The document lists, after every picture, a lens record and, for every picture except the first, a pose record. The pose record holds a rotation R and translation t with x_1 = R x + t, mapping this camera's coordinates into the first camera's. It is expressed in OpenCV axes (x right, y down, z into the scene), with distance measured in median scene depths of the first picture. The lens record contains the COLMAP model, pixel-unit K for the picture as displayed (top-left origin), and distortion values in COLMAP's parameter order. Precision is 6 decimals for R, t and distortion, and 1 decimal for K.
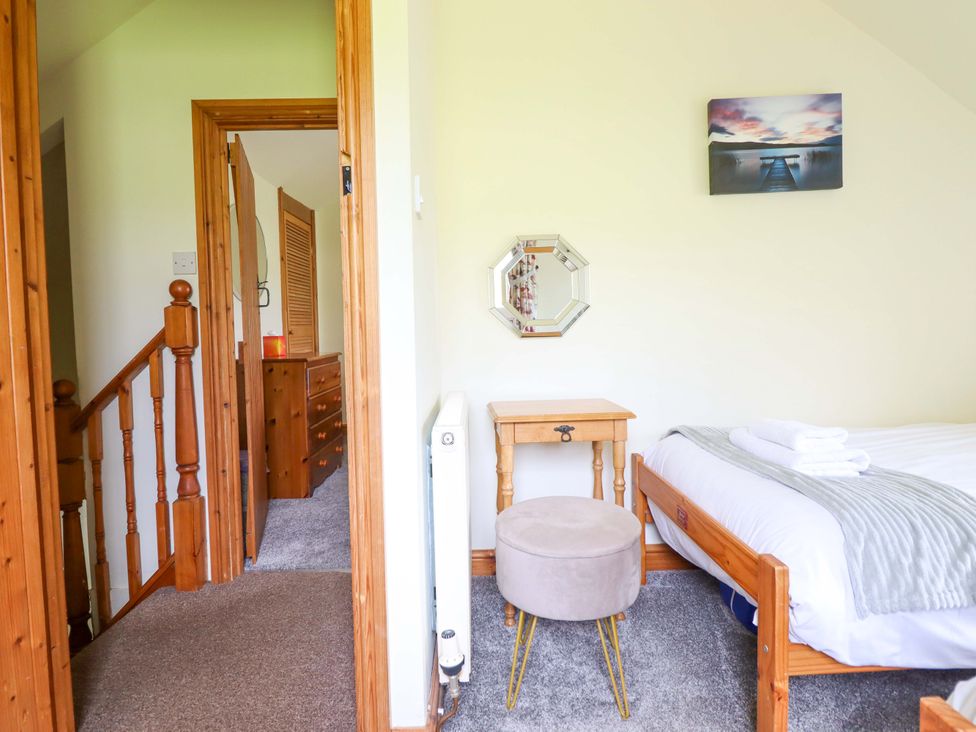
lens RADIAL K [[561.6, 0, 488.0], [0, 561.6, 366.0], [0, 0, 1]] dist [-0.003755, -0.002020]
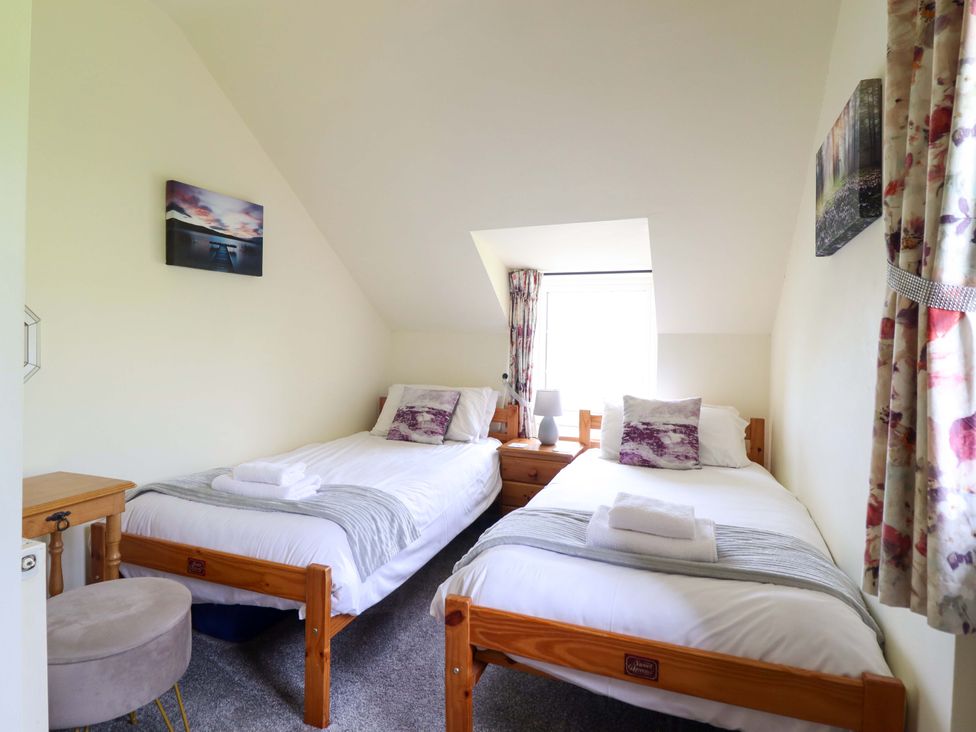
lens RADIAL K [[593.5, 0, 484.5], [0, 593.5, 356.1], [0, 0, 1]] dist [-0.000377, -0.000056]
pose [[0.332205, -0.012089, 0.943130, -0.513295], [0.028366, 0.999594, 0.002821, -0.122026], [-0.942781, 0.025816, 0.332413, 0.050696]]
